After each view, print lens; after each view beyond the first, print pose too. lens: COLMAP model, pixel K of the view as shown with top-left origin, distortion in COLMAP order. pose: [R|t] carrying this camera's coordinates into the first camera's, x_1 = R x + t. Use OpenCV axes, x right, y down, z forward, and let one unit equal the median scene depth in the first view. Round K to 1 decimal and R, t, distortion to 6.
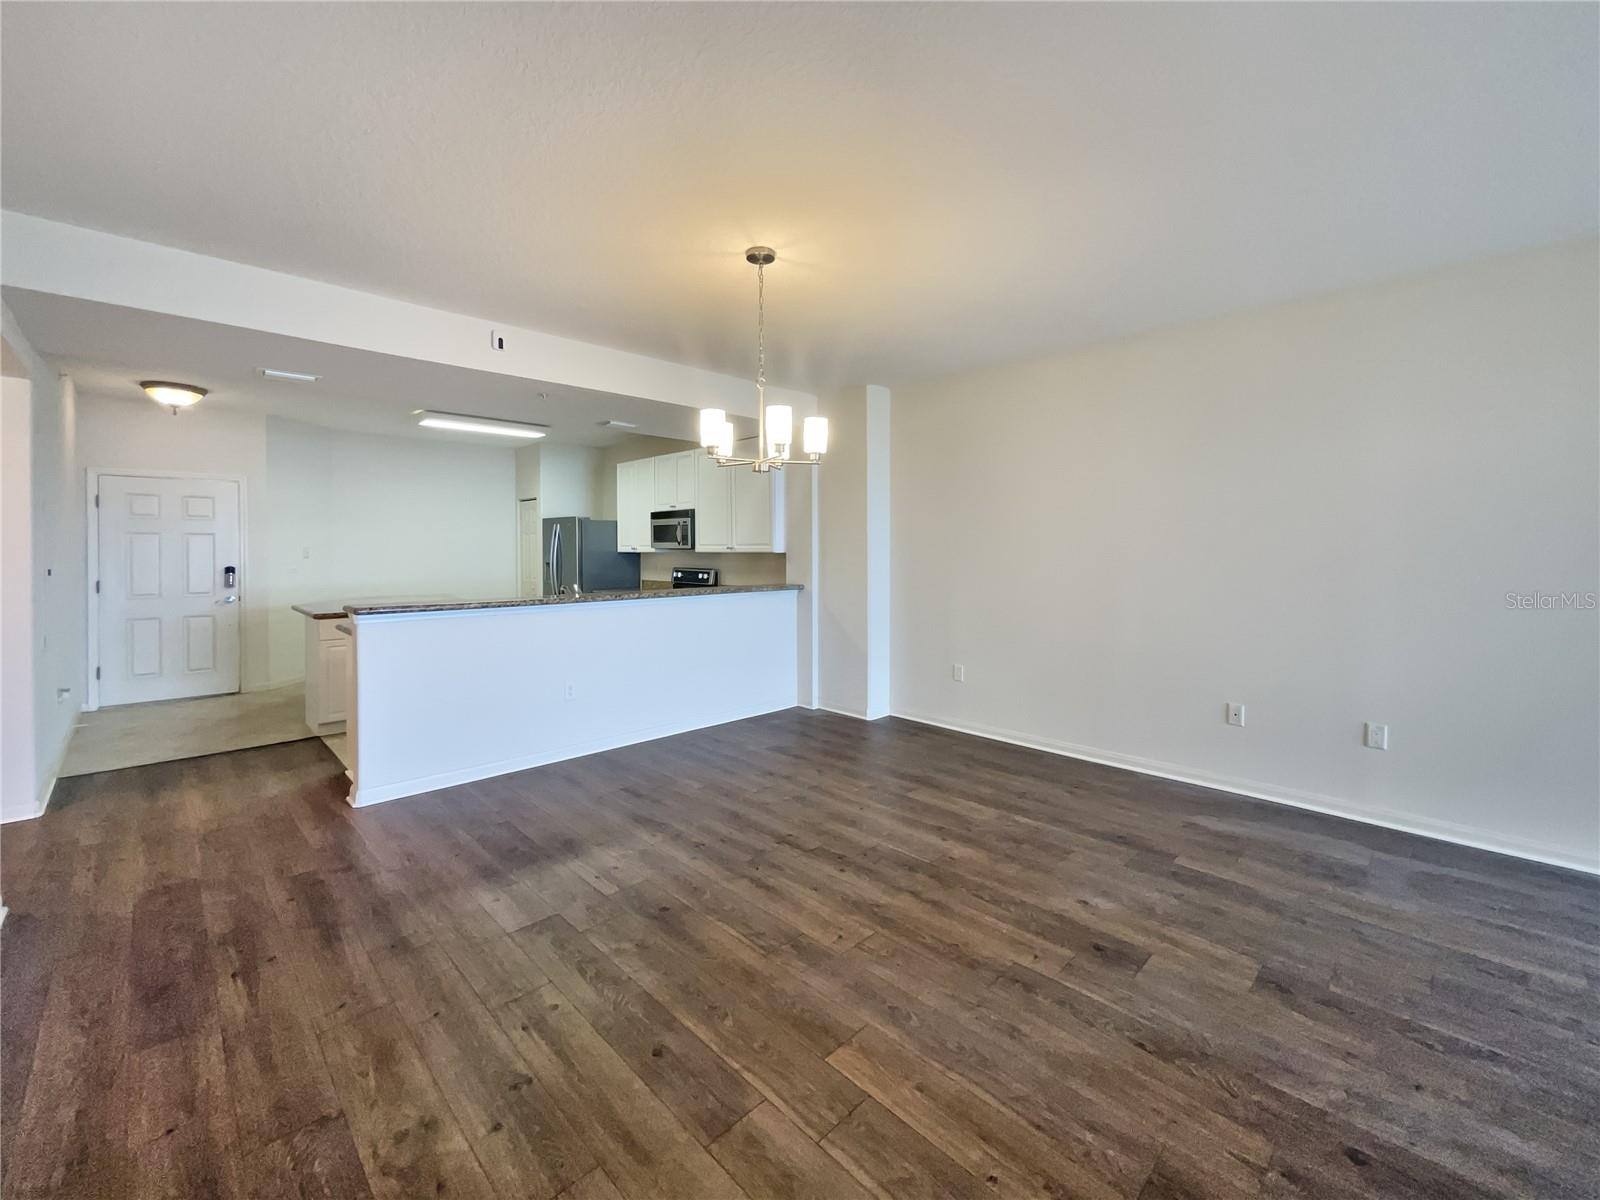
lens RADIAL K [[659.0, 0, 815.8], [0, 659.0, 556.4], [0, 0, 1]] dist [-0.009031, 0.002032]
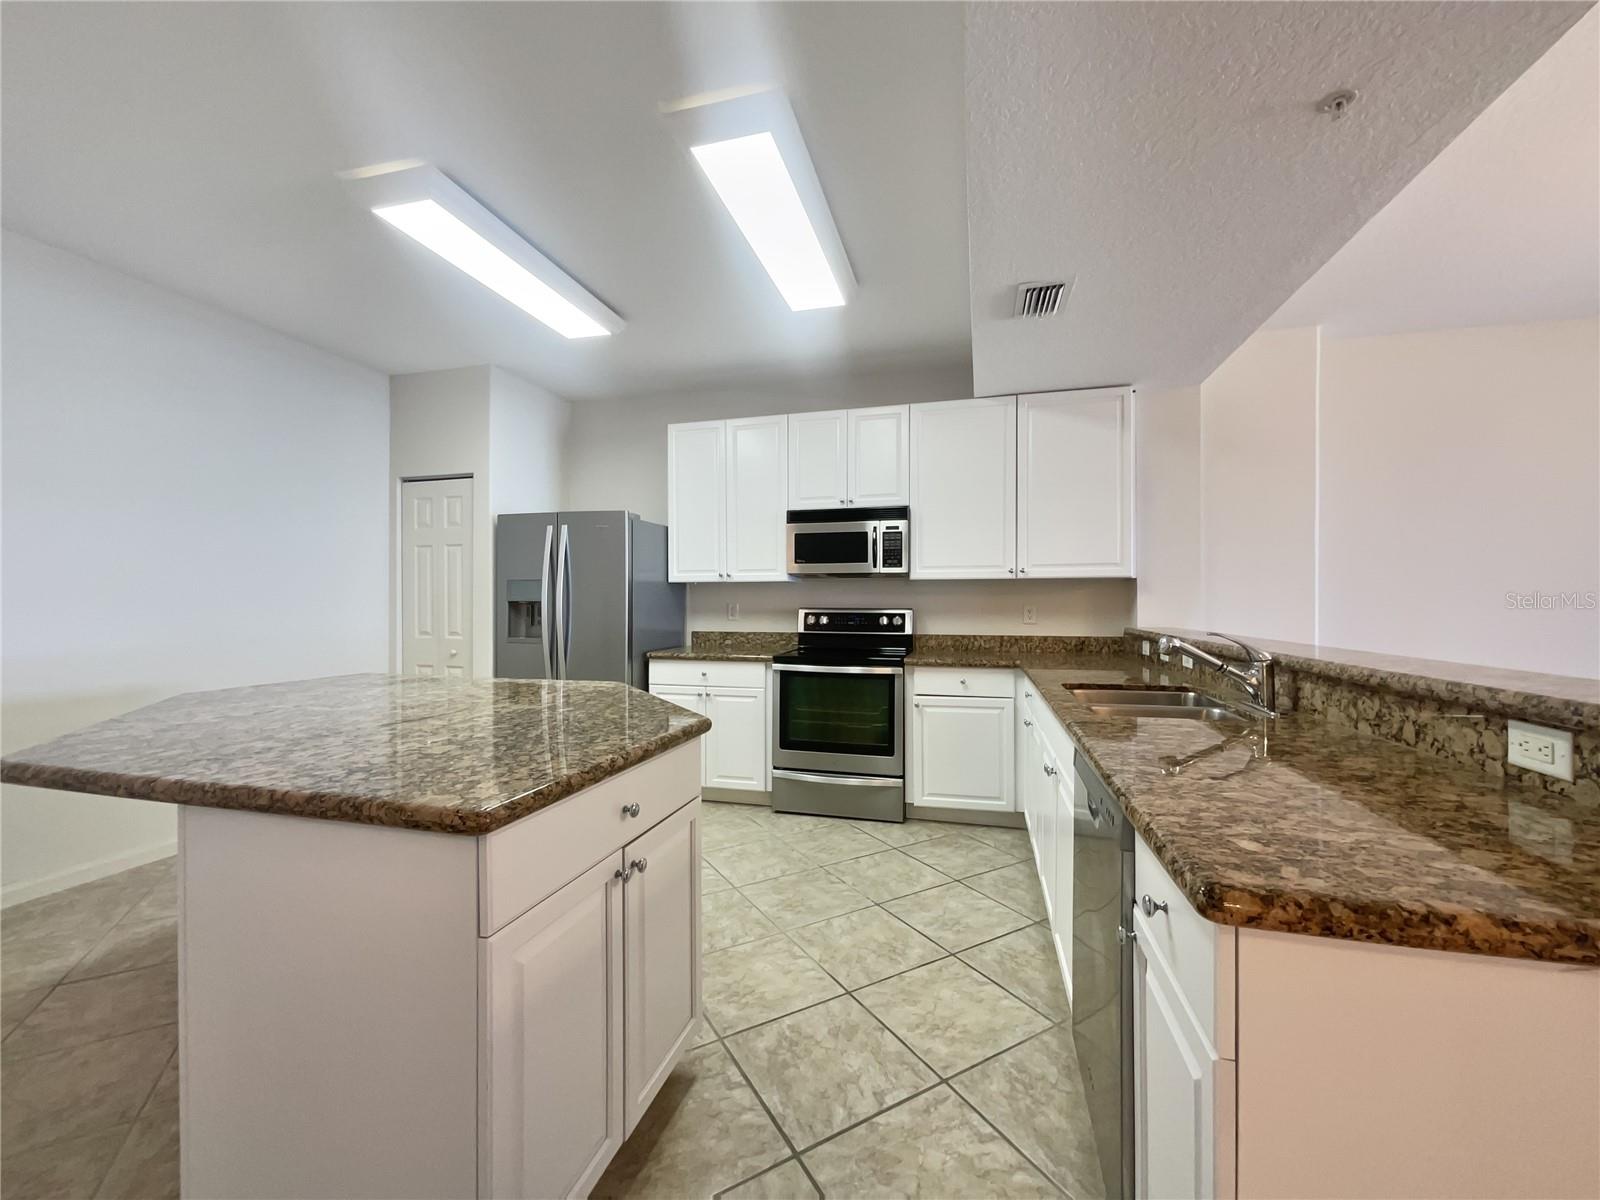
lens RADIAL K [[659.0, 0, 800.0], [0, 659.0, 597.4], [0, 0, 1]] dist [-0.009031, 0.002032]
pose [[0.869223, -0.007888, 0.494358, -0.603014], [0.008870, 0.999961, 0.000359, 0.008749], [-0.494341, 0.004073, 0.869258, 0.587794]]
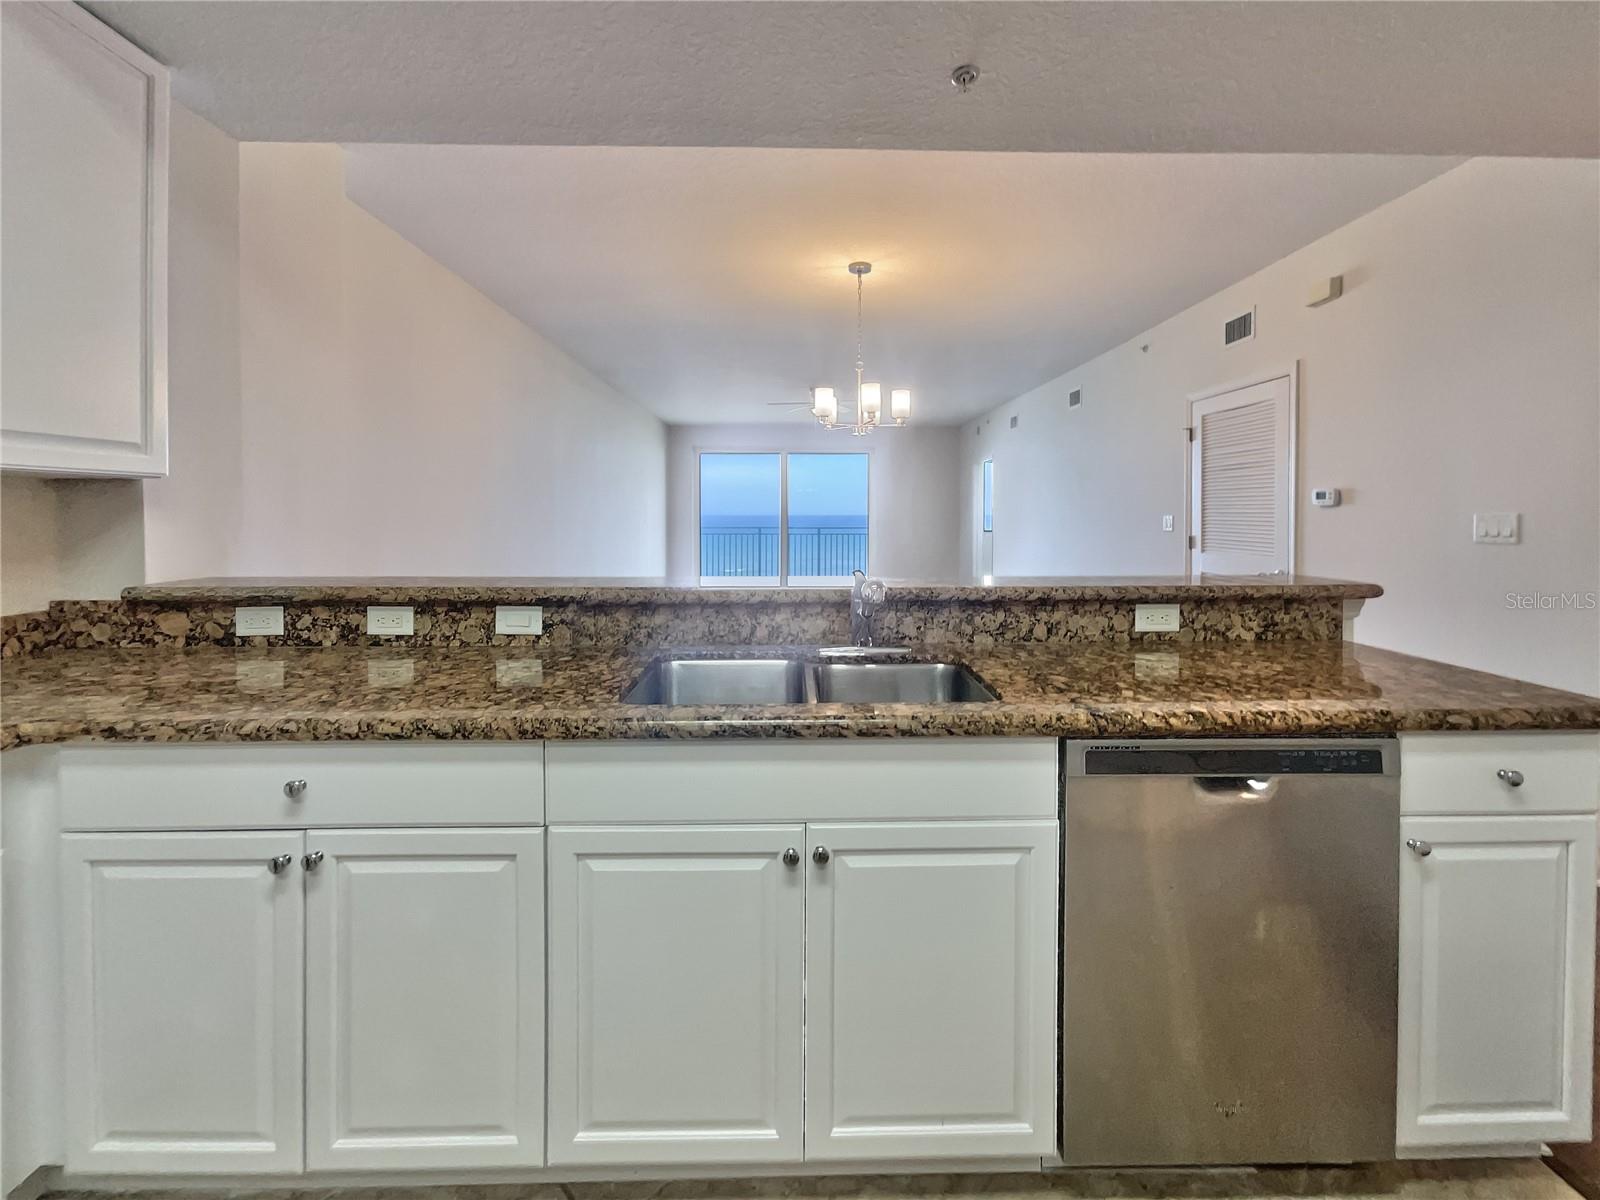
lens RADIAL K [[659.0, 0, 790.0], [0, 659.0, 530.0], [0, 0, 1]] dist [-0.009031, 0.002032]
pose [[-0.704044, -0.026303, 0.709669, -0.443873], [-0.008930, 0.999563, 0.028188, 0.004316], [-0.710100, 0.013508, -0.703971, 0.957646]]
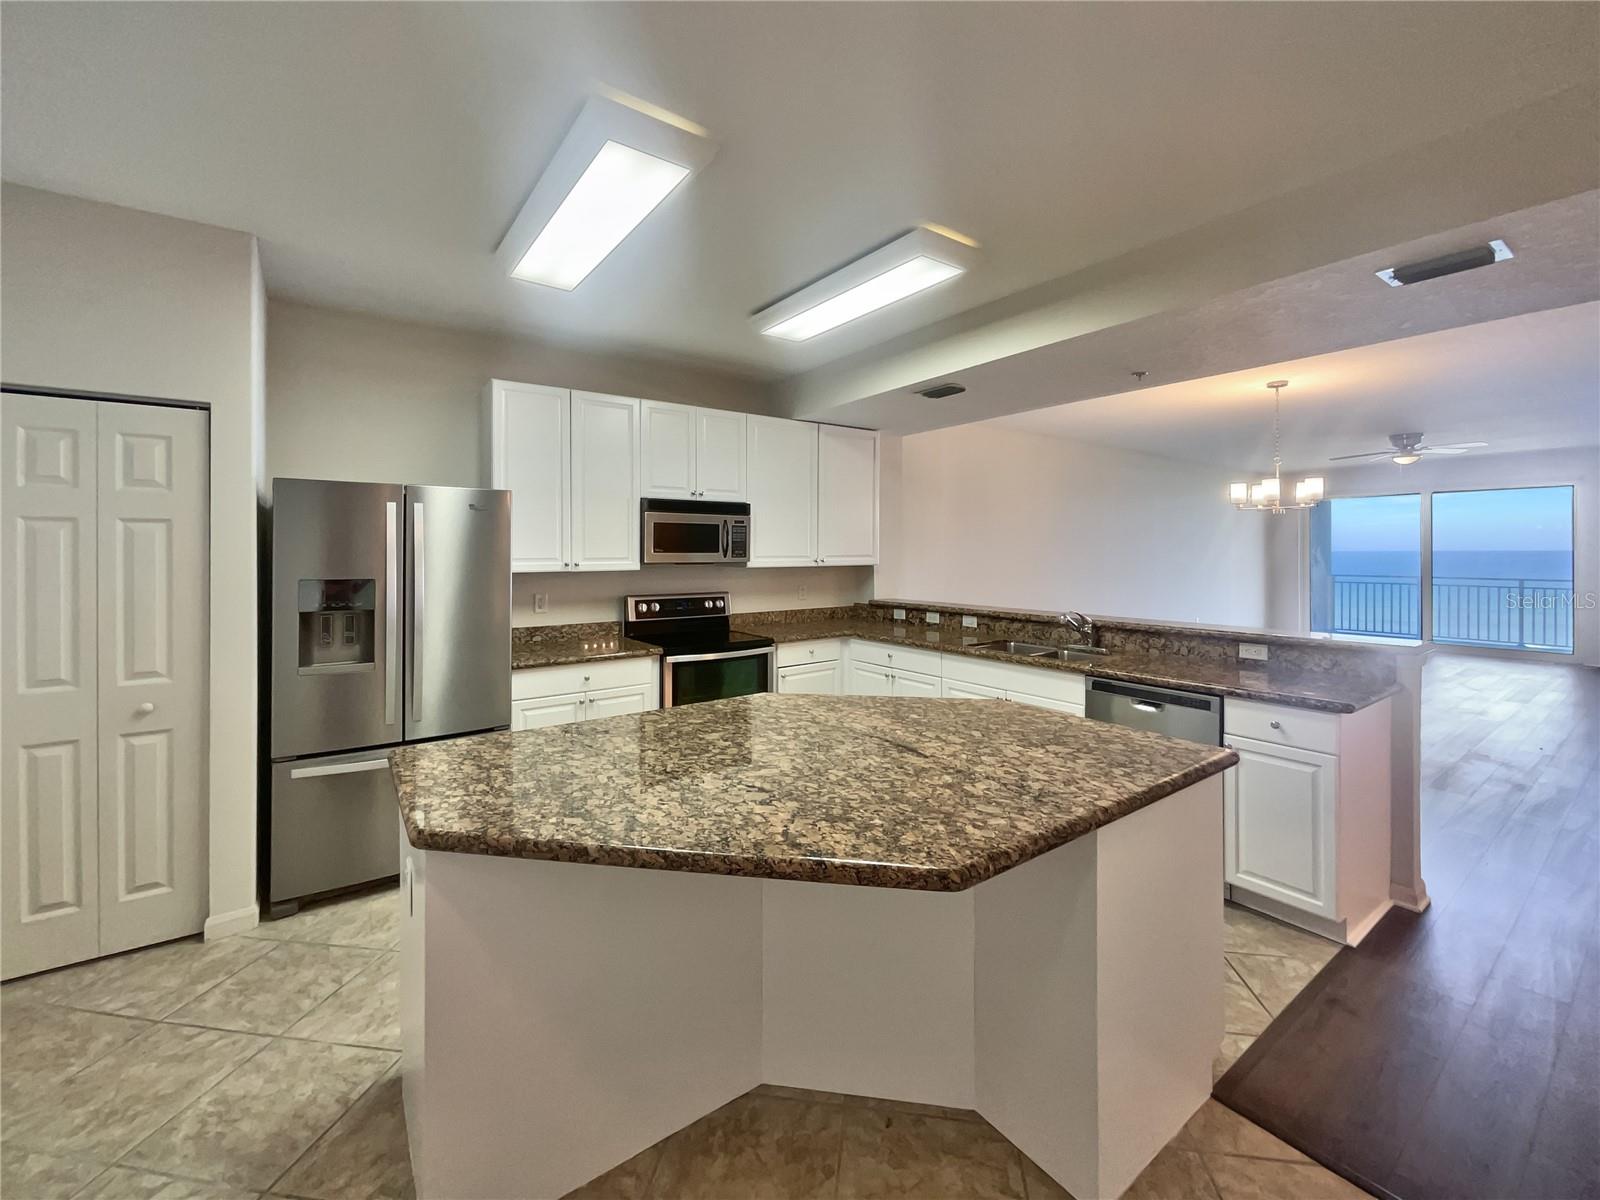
lens RADIAL K [[659.0, 0, 831.5], [0, 659.0, 556.5], [0, 0, 1]] dist [-0.009031, 0.002032]
pose [[0.128185, -0.020949, 0.991529, -0.901120], [-0.000808, 0.999774, 0.021228, -0.034859], [-0.991750, -0.003523, 0.128139, 0.900817]]
